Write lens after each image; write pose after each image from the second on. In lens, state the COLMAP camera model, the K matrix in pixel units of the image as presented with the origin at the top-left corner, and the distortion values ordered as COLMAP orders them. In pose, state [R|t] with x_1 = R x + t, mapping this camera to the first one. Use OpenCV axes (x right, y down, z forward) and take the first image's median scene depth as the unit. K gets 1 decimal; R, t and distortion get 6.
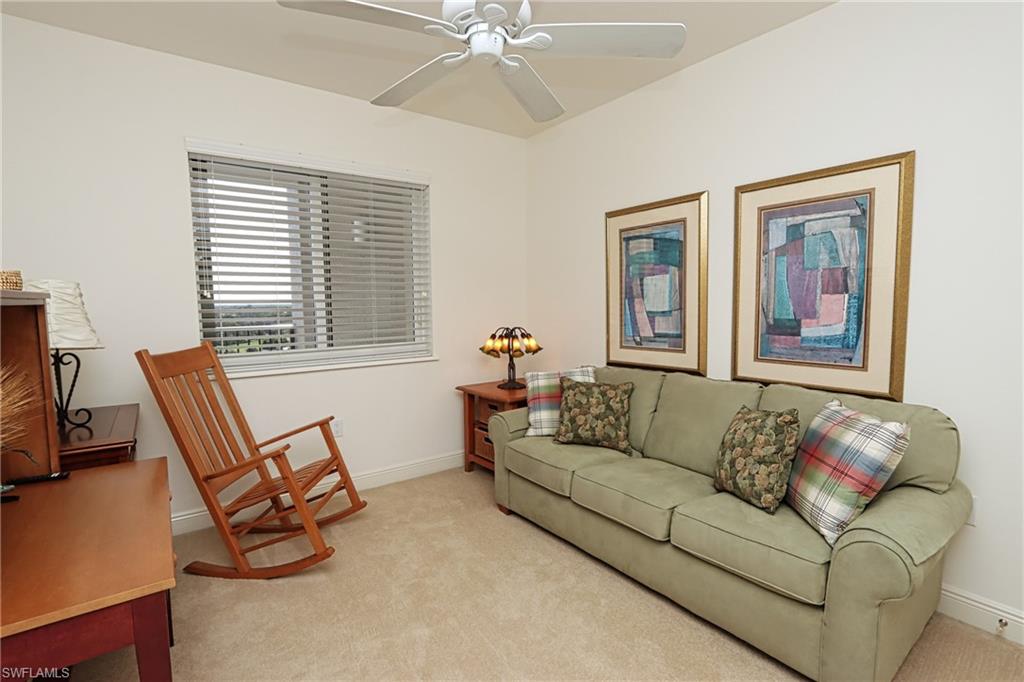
lens RADIAL K [[493.0, 0, 507.6], [0, 493.0, 340.7], [0, 0, 1]] dist [-0.017227, 0.001338]
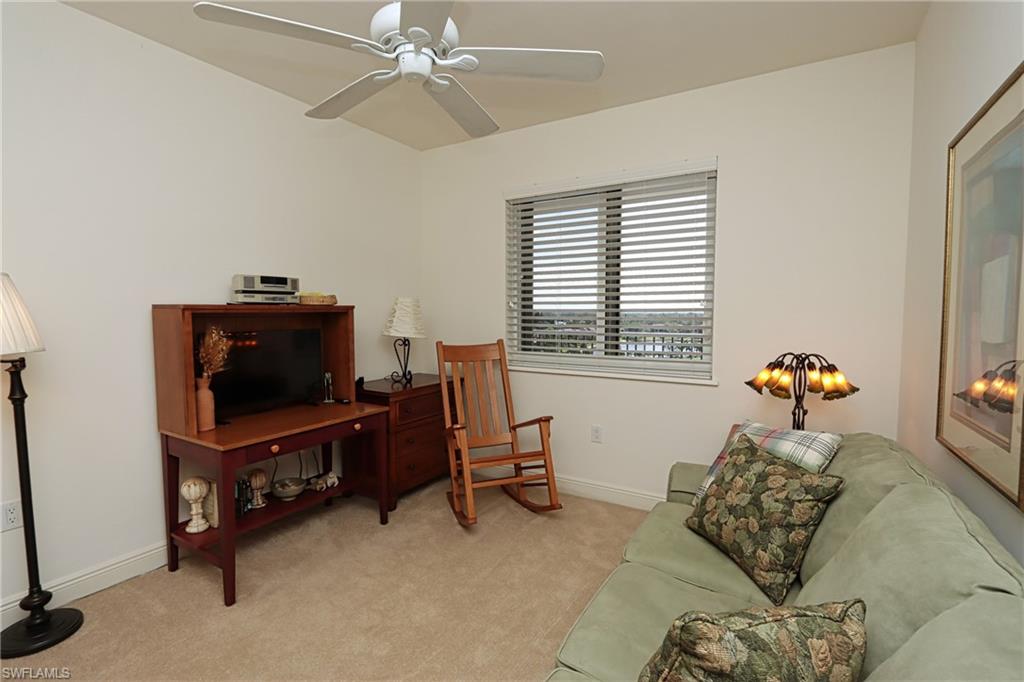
lens RADIAL K [[493.0, 0, 507.6], [0, 493.0, 340.7], [0, 0, 1]] dist [-0.017227, 0.001338]
pose [[0.346933, 0.066755, -0.935511, 0.598881], [-0.082243, 0.995787, 0.040557, -0.047720], [0.934277, 0.062869, 0.350962, 0.500941]]
